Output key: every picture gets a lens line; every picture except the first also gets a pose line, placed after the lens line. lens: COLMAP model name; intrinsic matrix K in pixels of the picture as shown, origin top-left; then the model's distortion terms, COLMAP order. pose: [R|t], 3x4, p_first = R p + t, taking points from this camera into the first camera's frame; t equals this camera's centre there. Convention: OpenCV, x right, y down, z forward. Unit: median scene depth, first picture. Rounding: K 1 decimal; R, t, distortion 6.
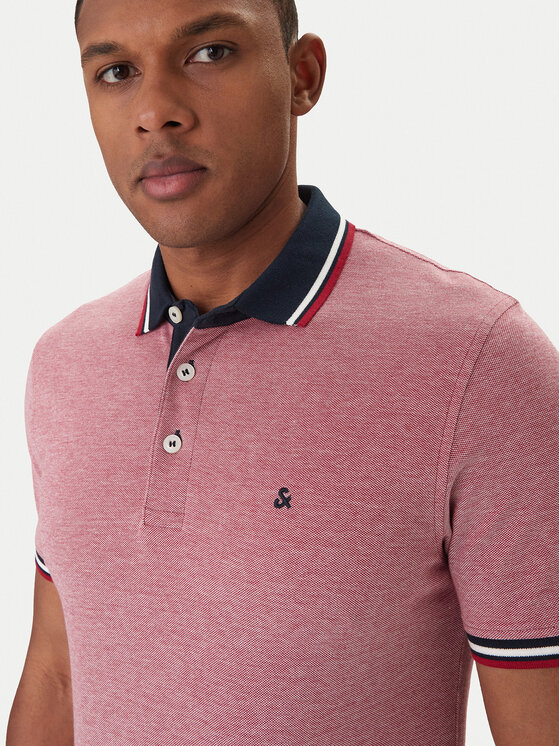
lens RADIAL K [[682.0, 0, 275.4], [0, 682.0, 375.0], [0, 0, 1]] dist [0.105425, 0.000000]
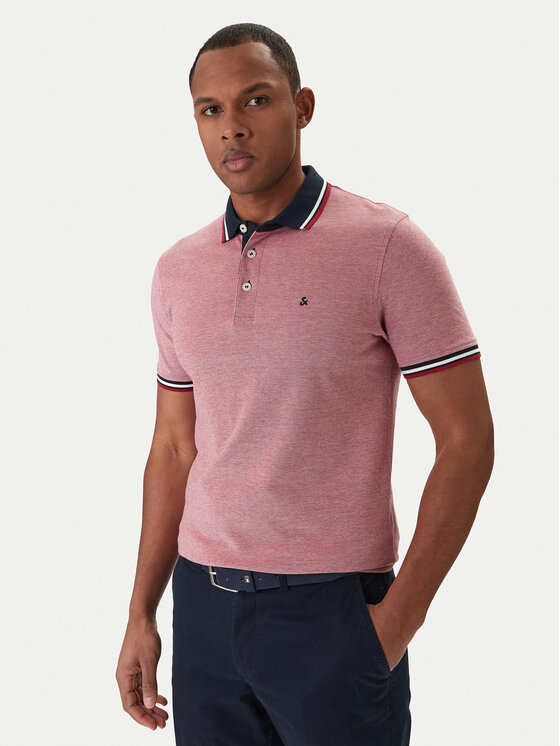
lens RADIAL K [[682.0, 0, 283.5], [0, 682.0, 374.0], [0, 0, 1]] dist [0.105425, 0.000000]
pose [[0.998127, -0.028078, 0.054353, -0.157124], [0.031154, 0.997911, -0.056596, 0.474243], [-0.052650, 0.058183, 0.996917, -1.022345]]
